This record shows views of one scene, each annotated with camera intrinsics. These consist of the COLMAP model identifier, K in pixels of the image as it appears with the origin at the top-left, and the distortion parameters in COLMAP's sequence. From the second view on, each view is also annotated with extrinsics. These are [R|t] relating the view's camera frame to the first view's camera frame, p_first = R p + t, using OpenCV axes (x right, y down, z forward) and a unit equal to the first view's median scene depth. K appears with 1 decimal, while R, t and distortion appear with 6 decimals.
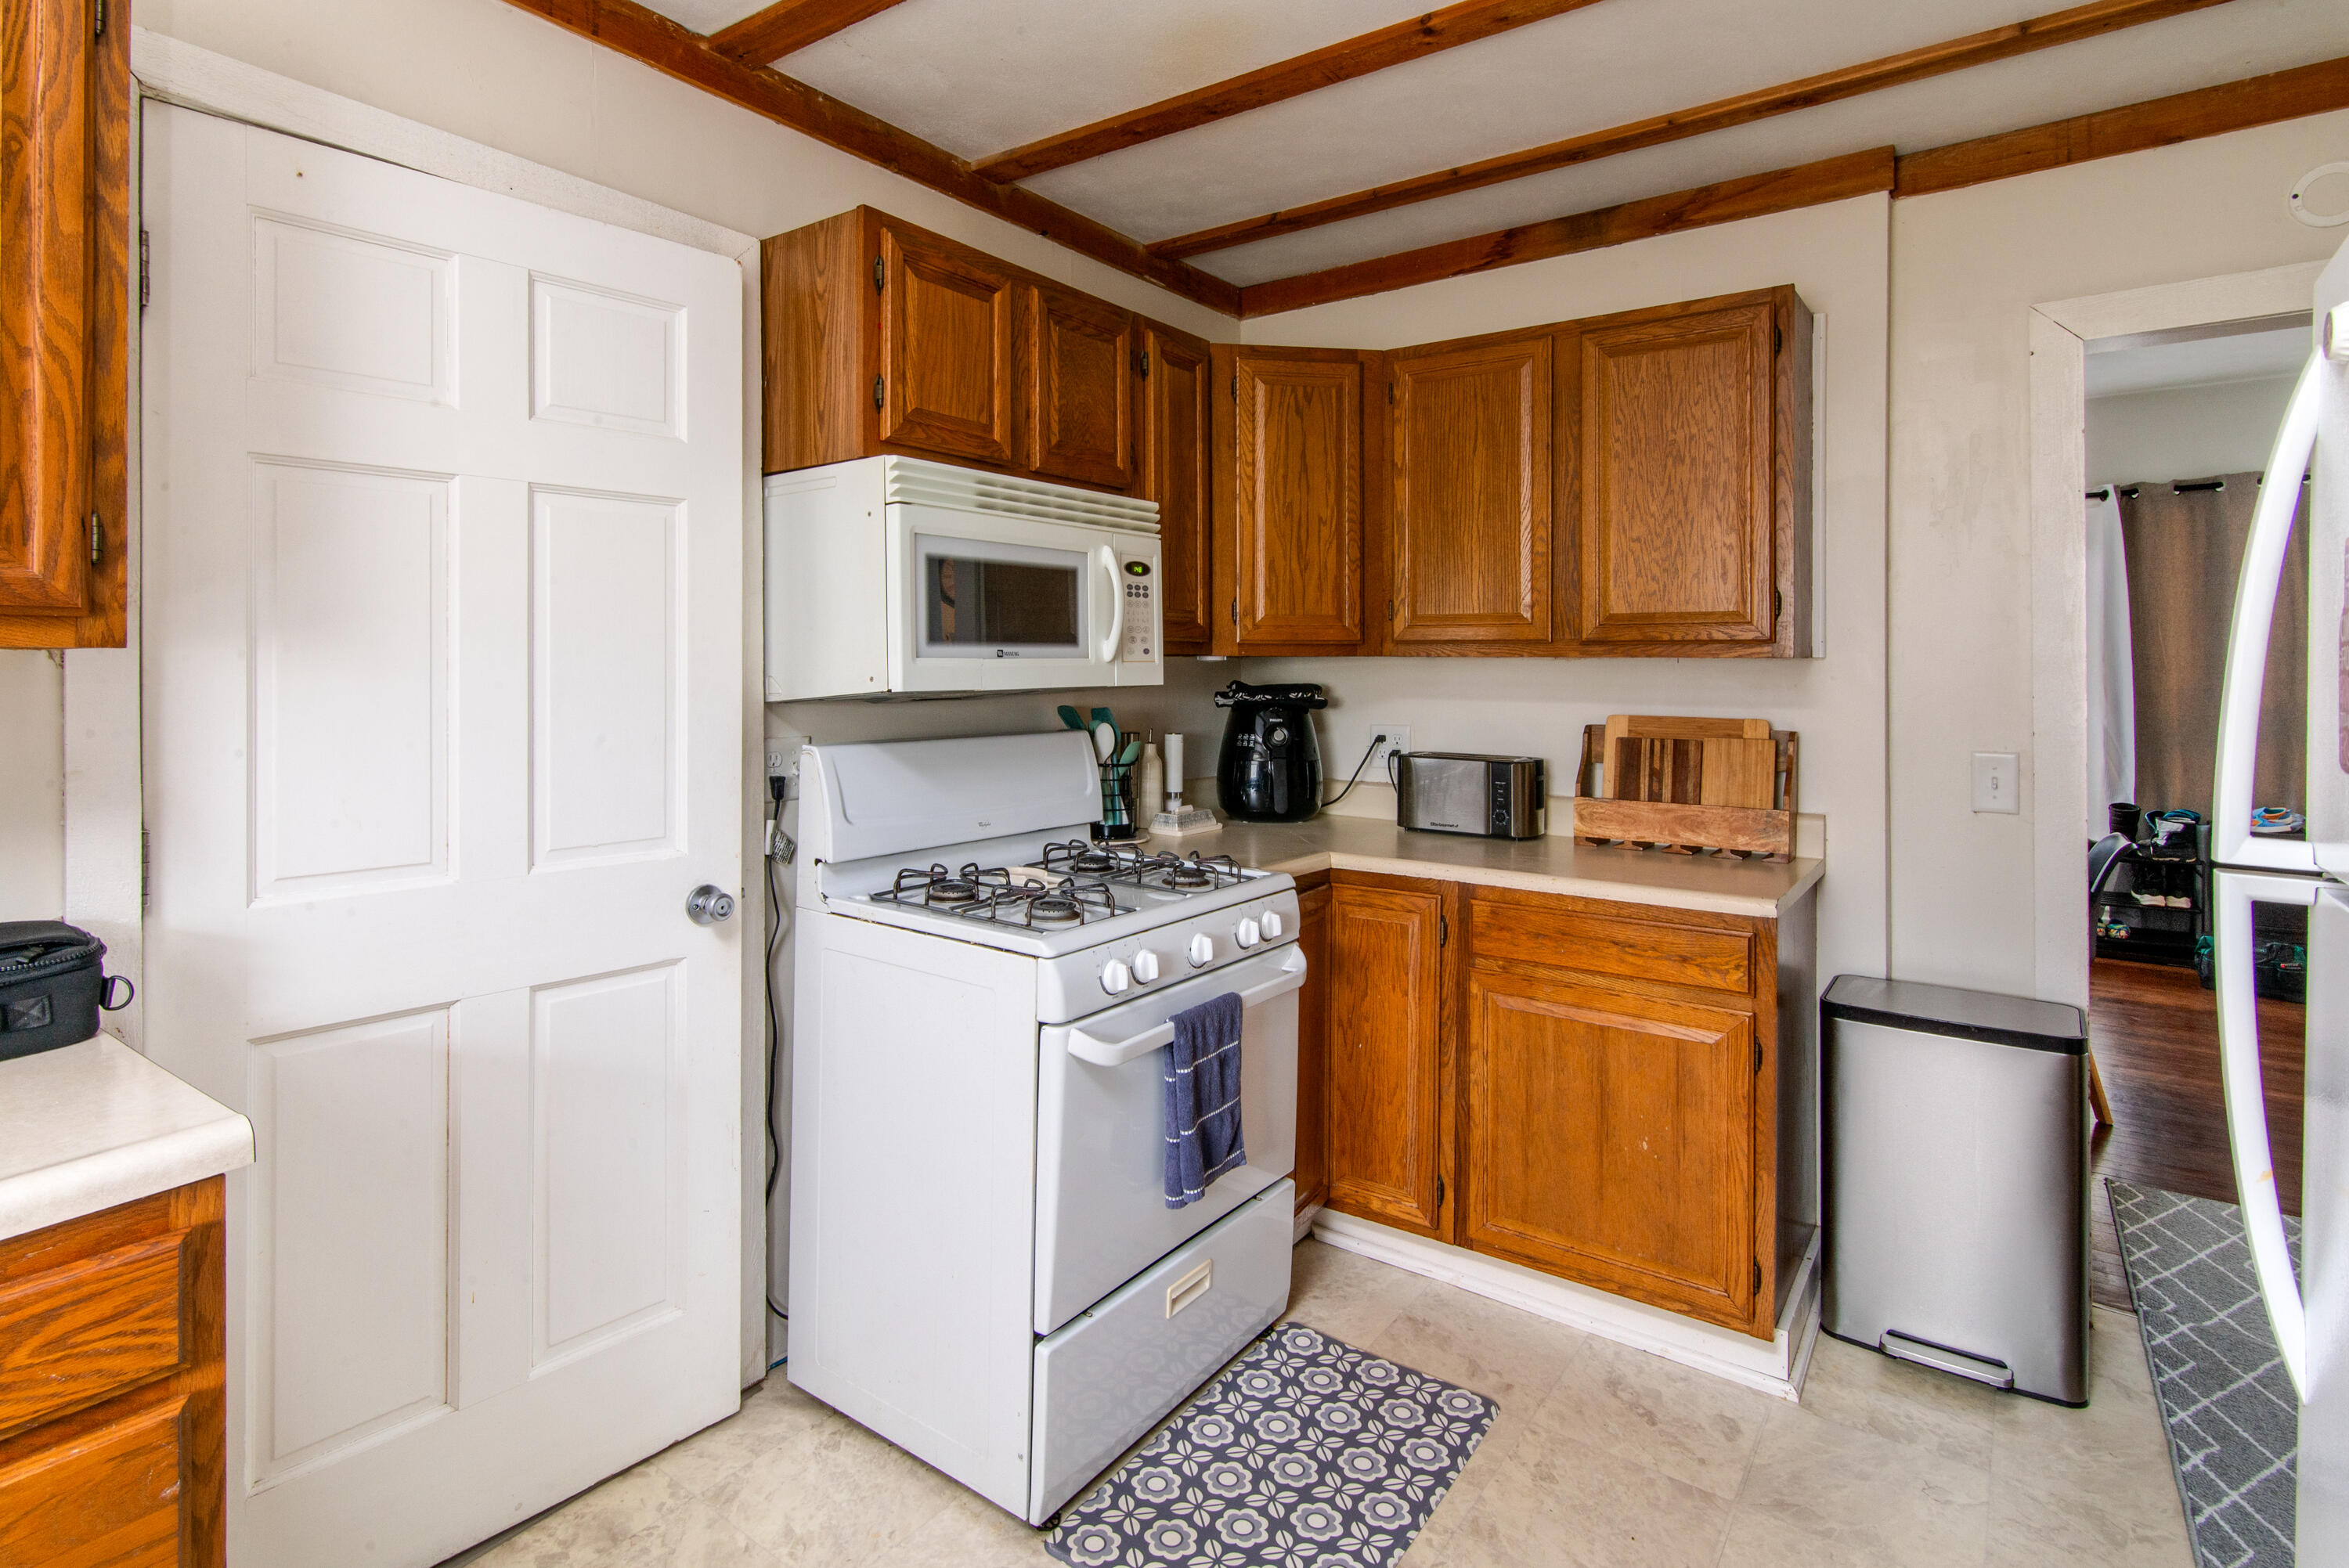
lens RADIAL K [[1191.0, 0, 1168.9], [0, 1191.0, 657.5], [0, 0, 1]] dist [0.004775, -0.002297]
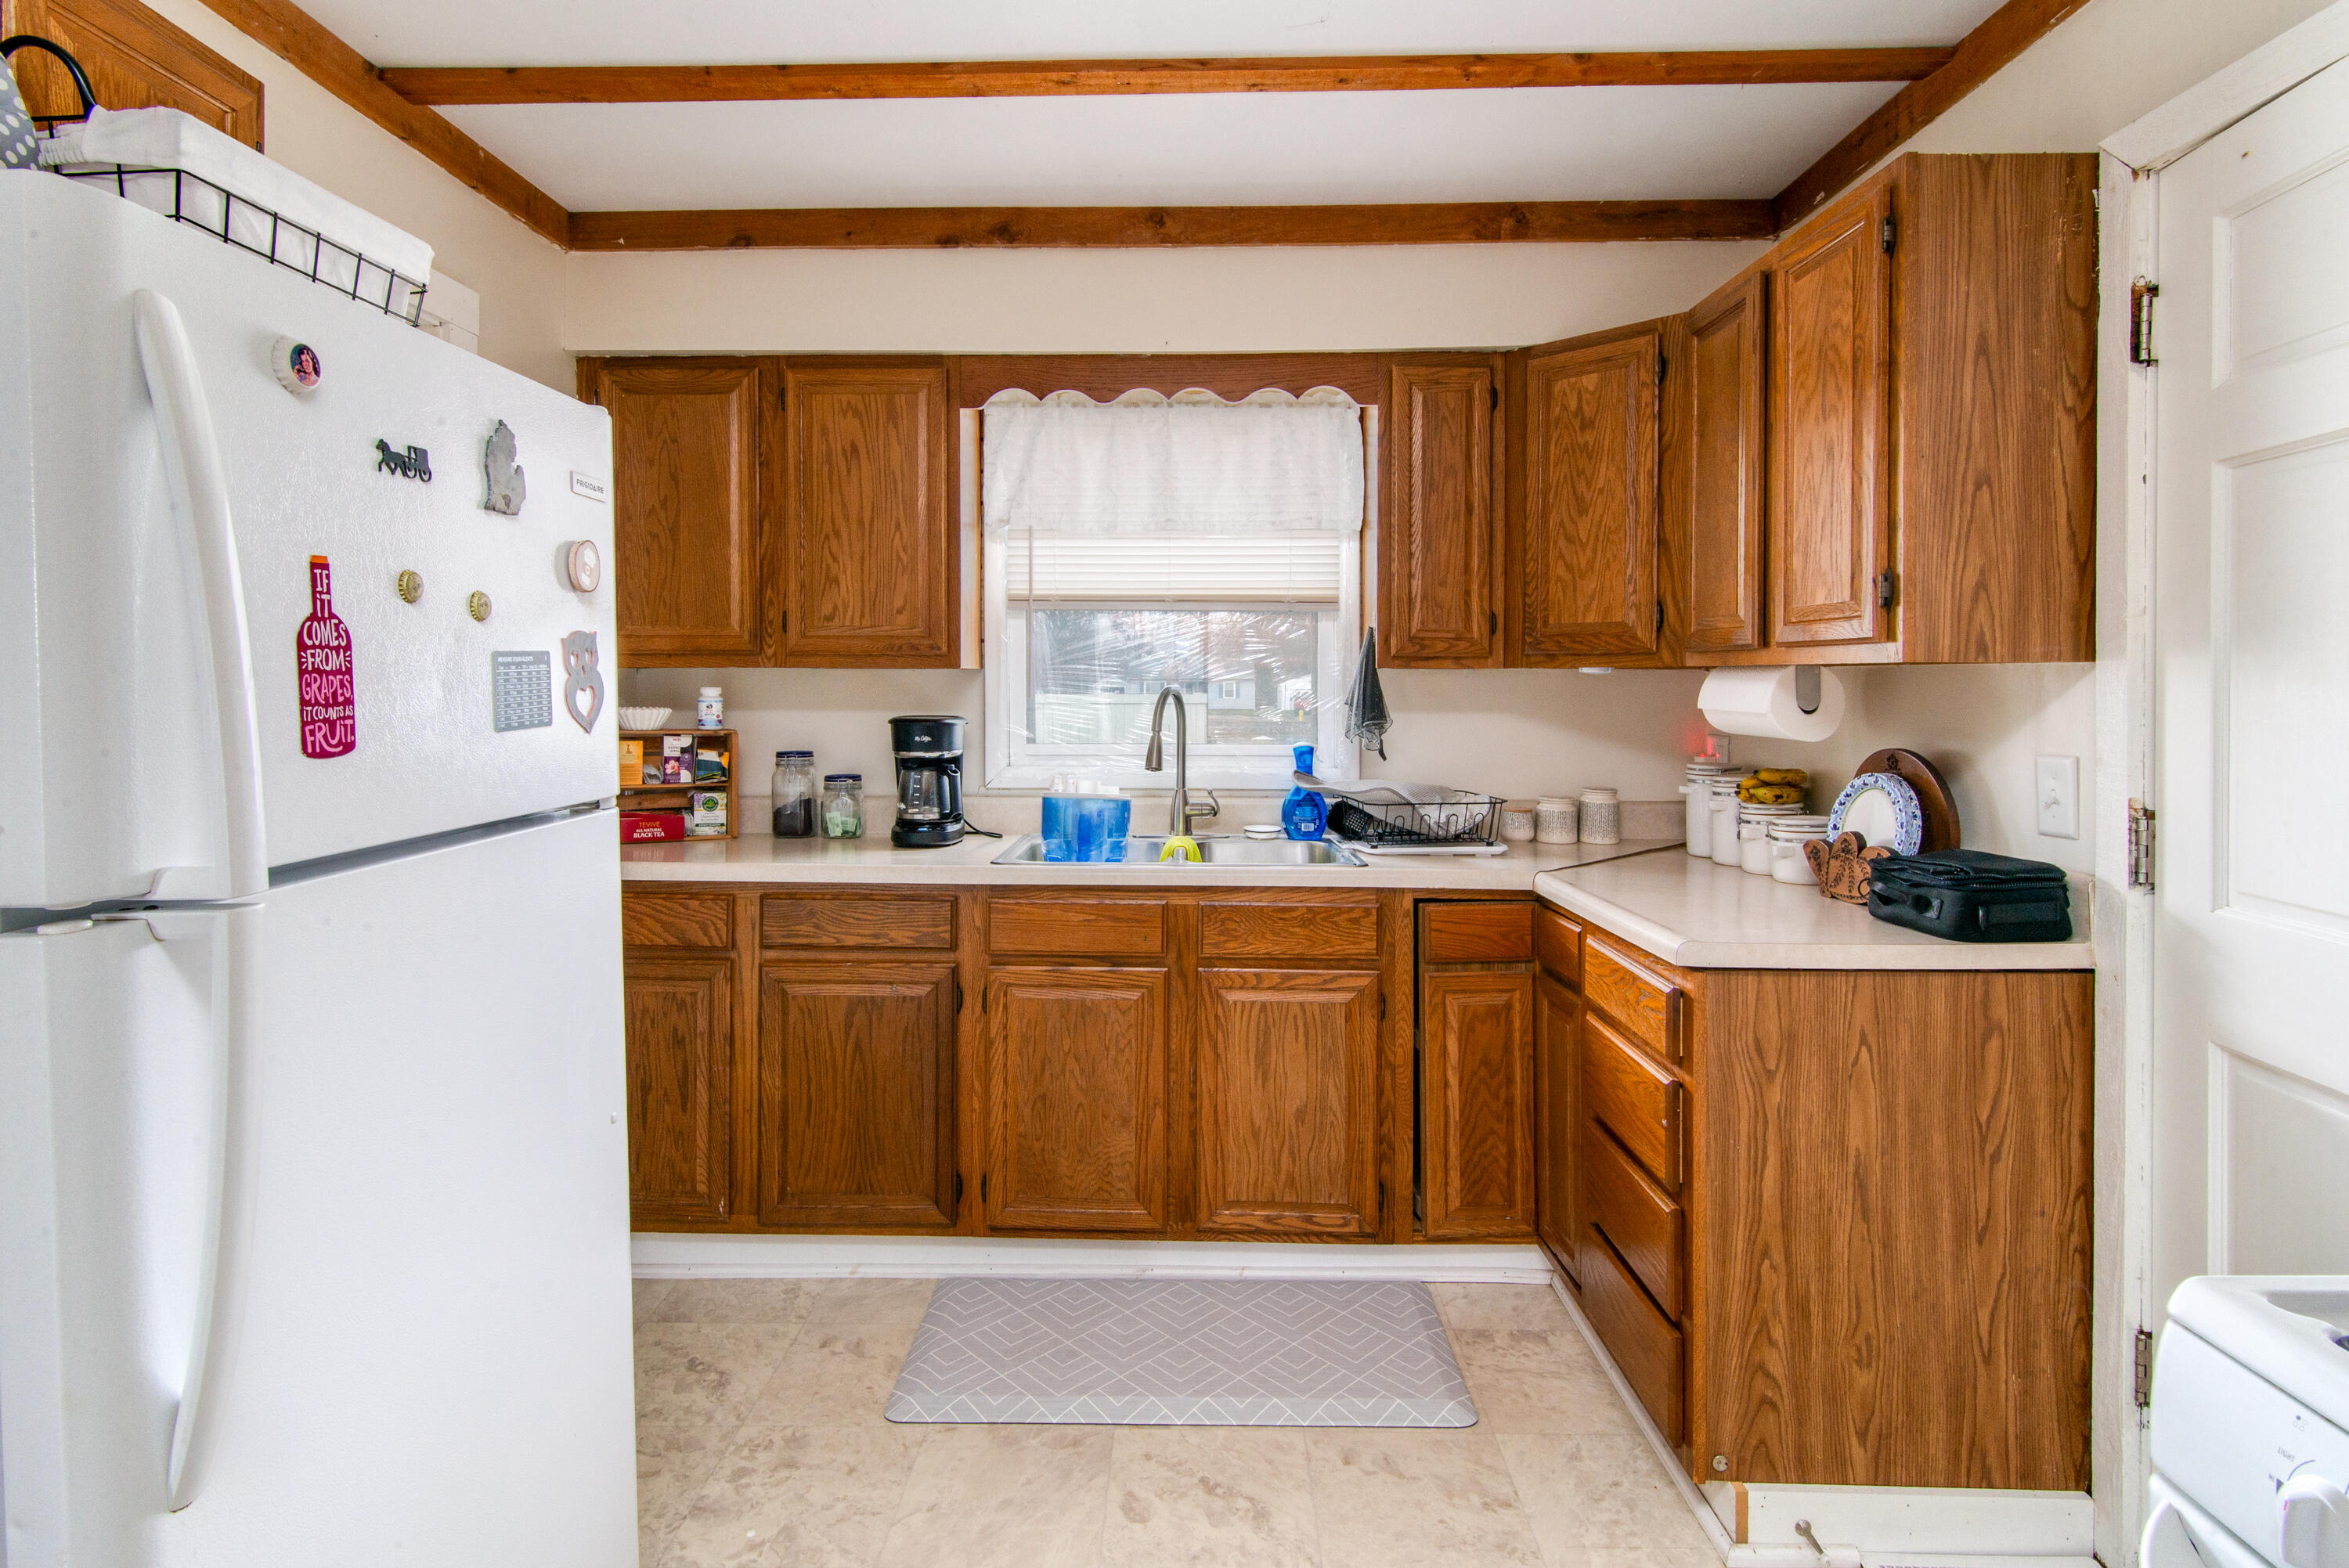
lens RADIAL K [[1191.0, 0, 1166.9], [0, 1191.0, 691.1], [0, 0, 1]] dist [0.004775, -0.002297]
pose [[-0.815768, 0.007711, -0.578328, 0.463349], [0.008097, 0.999965, 0.001911, 0.010656], [0.578322, -0.003123, -0.815802, 1.130195]]
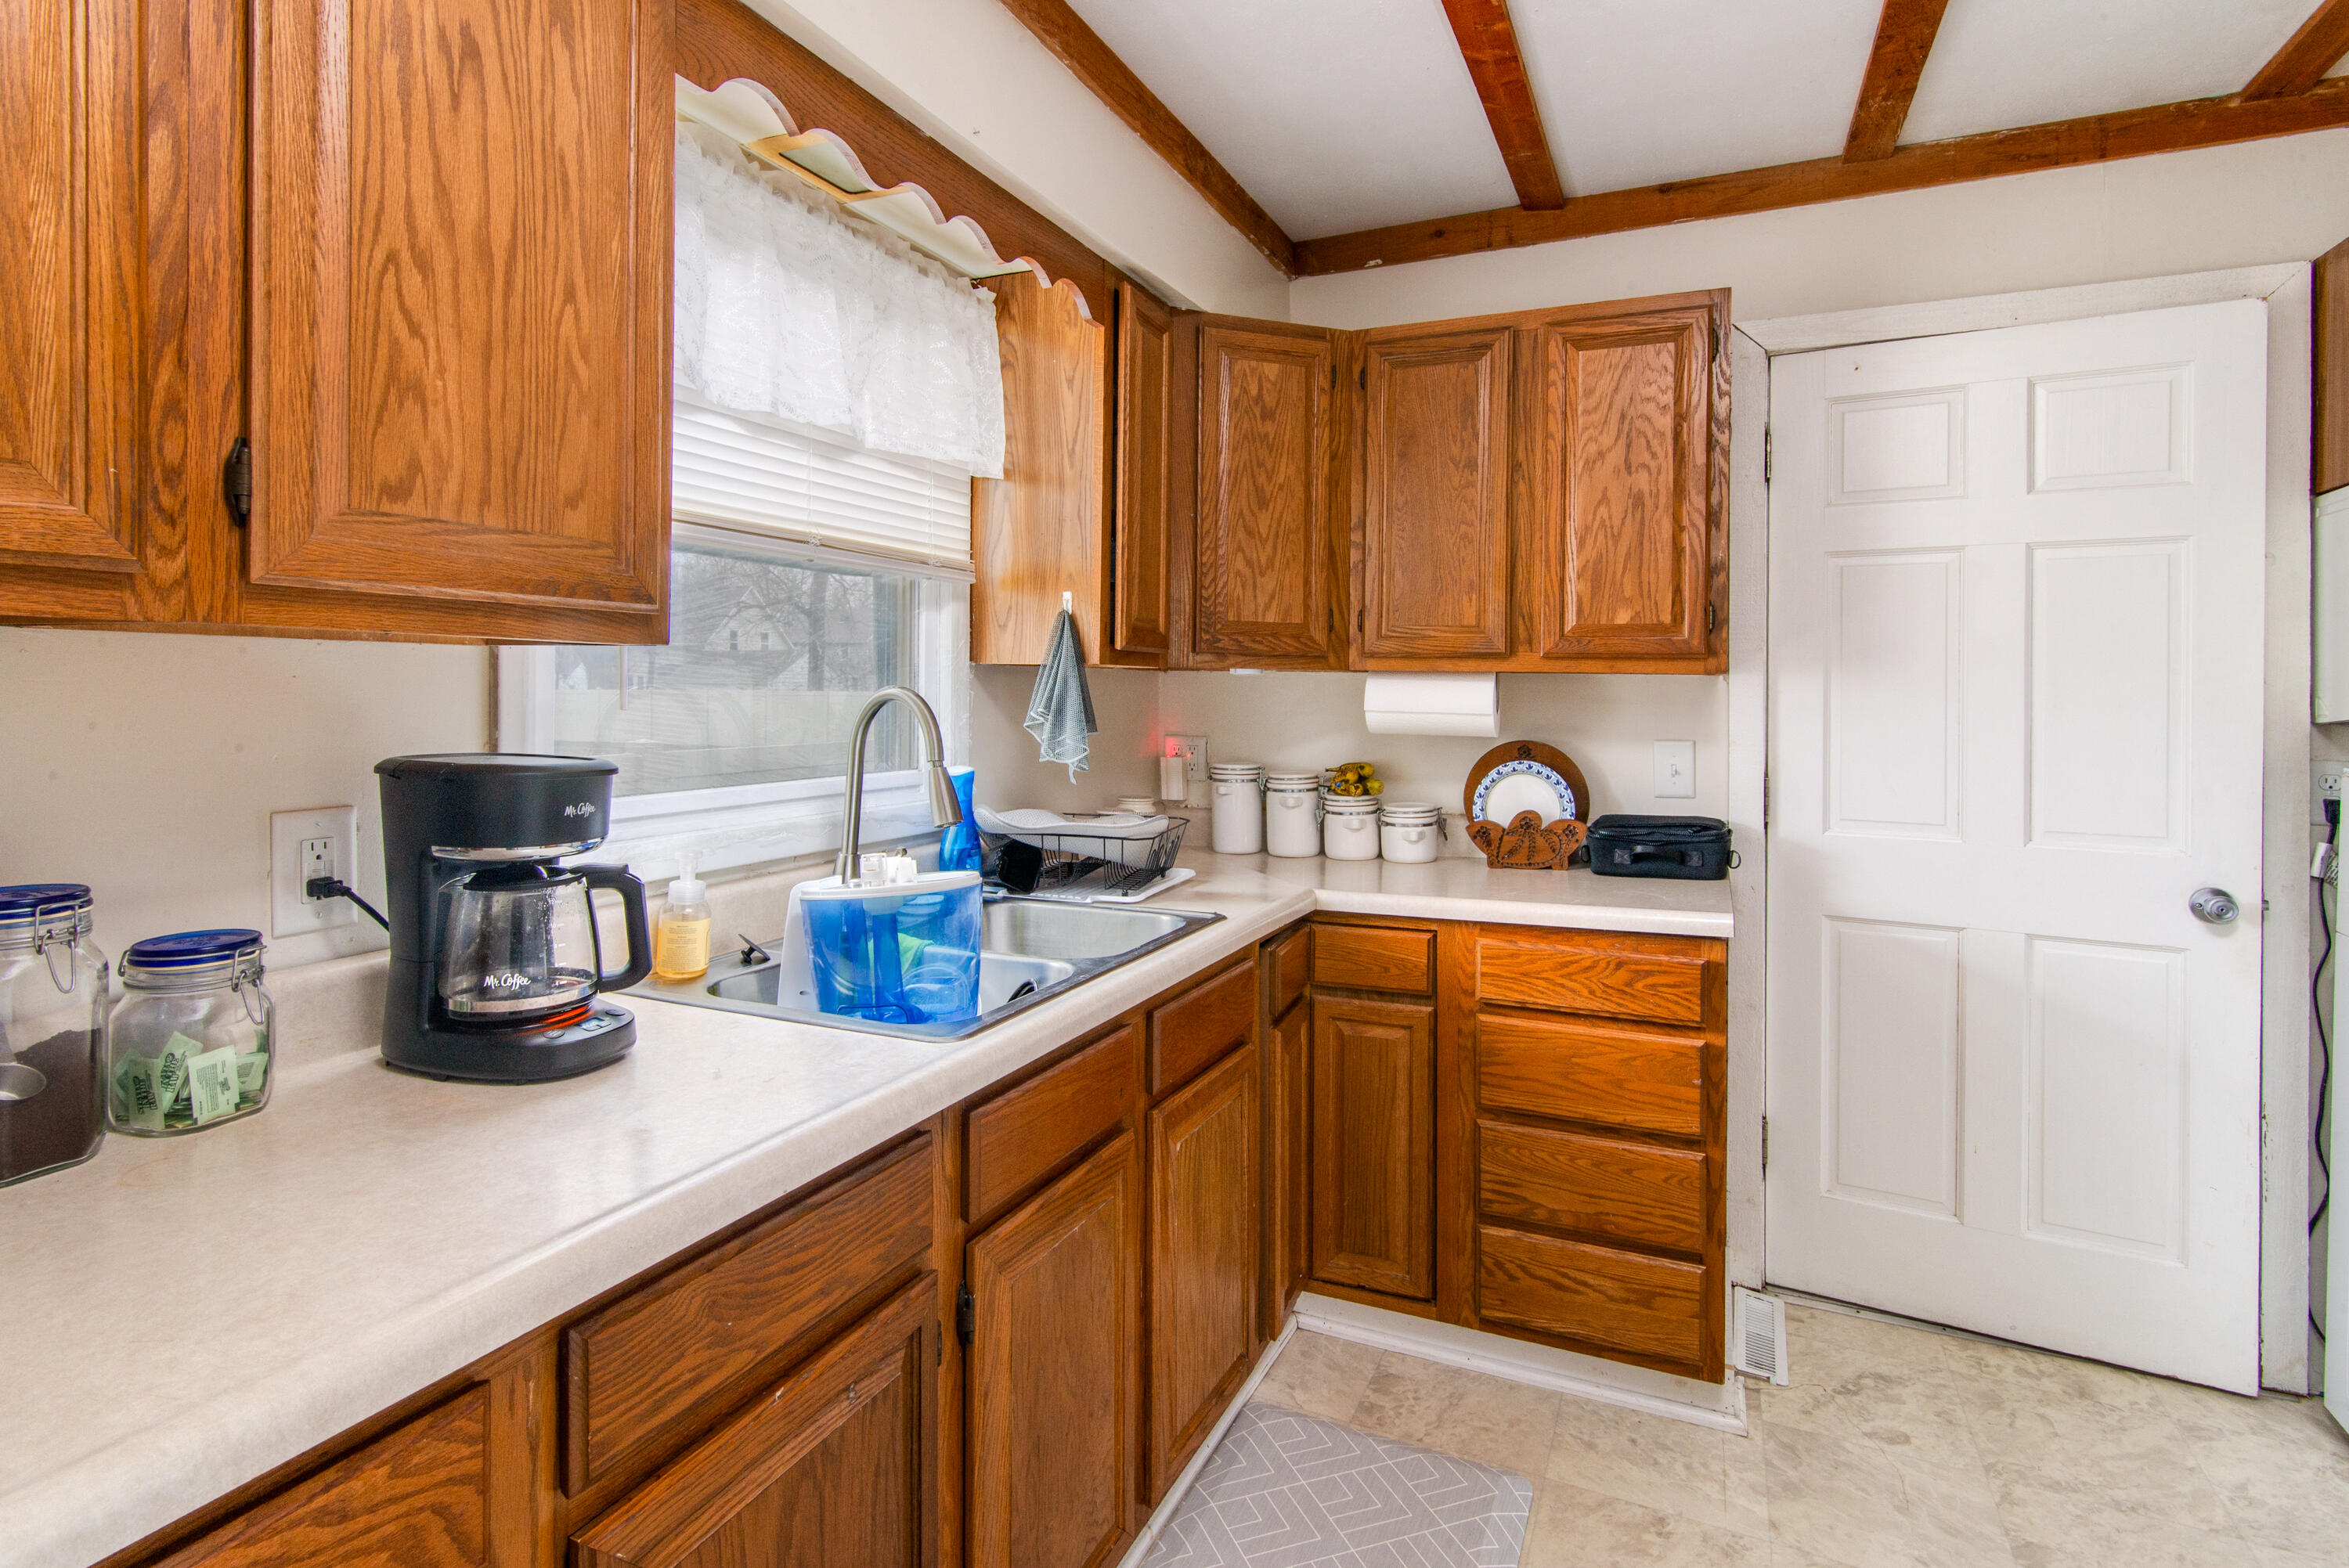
lens RADIAL K [[1191.0, 0, 1176.1], [0, 1191.0, 688.8], [0, 0, 1]] dist [0.004775, -0.002297]
pose [[0.211209, 0.006677, -0.977418, 0.538402], [-0.000131, 0.999977, 0.006803, 0.001973], [0.977441, -0.001309, 0.211205, -0.173256]]
